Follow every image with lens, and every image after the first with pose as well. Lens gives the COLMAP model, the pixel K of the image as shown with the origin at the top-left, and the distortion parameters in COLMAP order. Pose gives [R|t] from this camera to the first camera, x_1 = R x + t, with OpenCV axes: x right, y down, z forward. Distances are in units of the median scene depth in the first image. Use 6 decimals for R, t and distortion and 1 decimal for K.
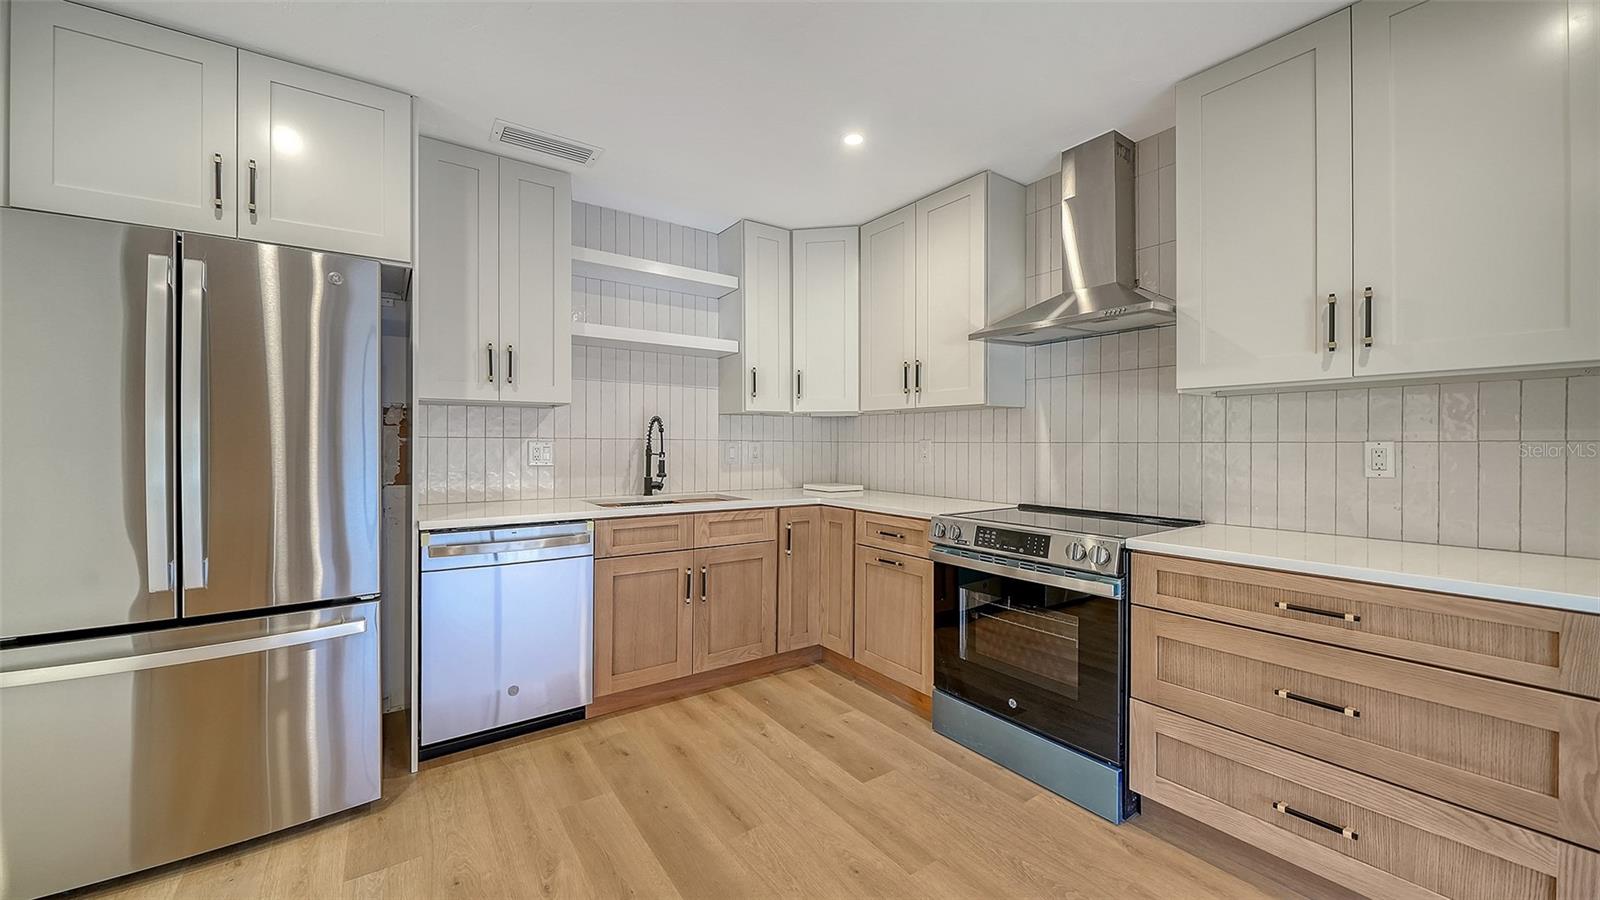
lens RADIAL K [[586.0, 0, 798.3], [0, 586.0, 448.2], [0, 0, 1]] dist [-0.001336, -0.000048]
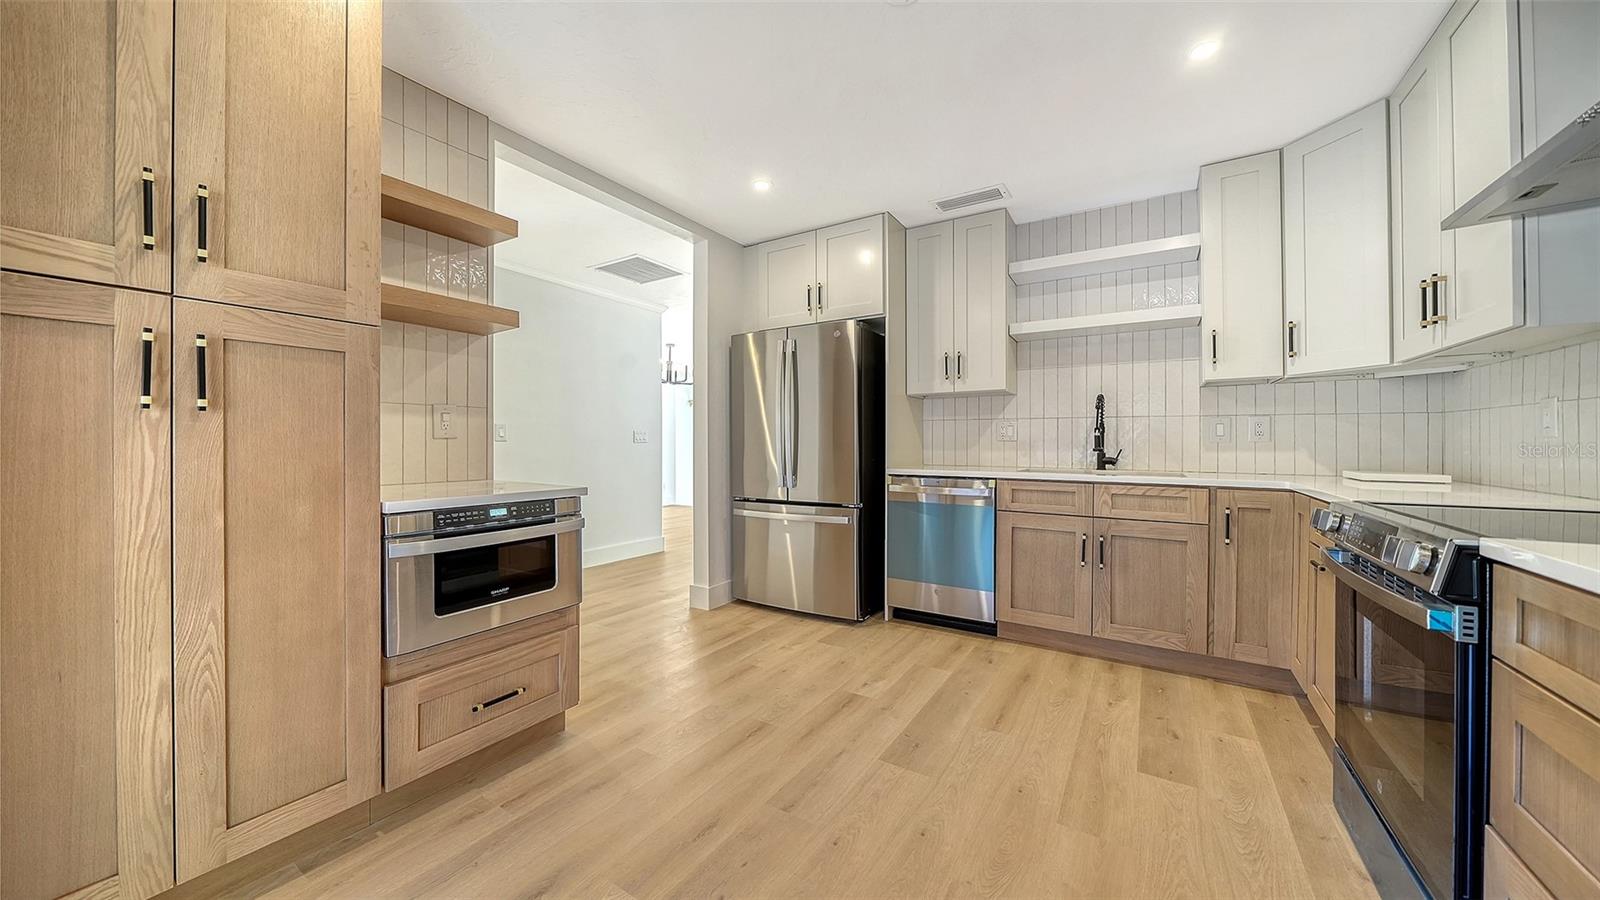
lens RADIAL K [[551.5, 0, 797.3], [0, 551.5, 446.0], [0, 0, 1]] dist [-0.001413, -0.000139]
pose [[0.389089, 0.004553, -0.921189, 0.536384], [-0.006550, 0.999976, 0.002176, 0.046538], [0.921177, 0.005187, 0.389110, 0.126768]]
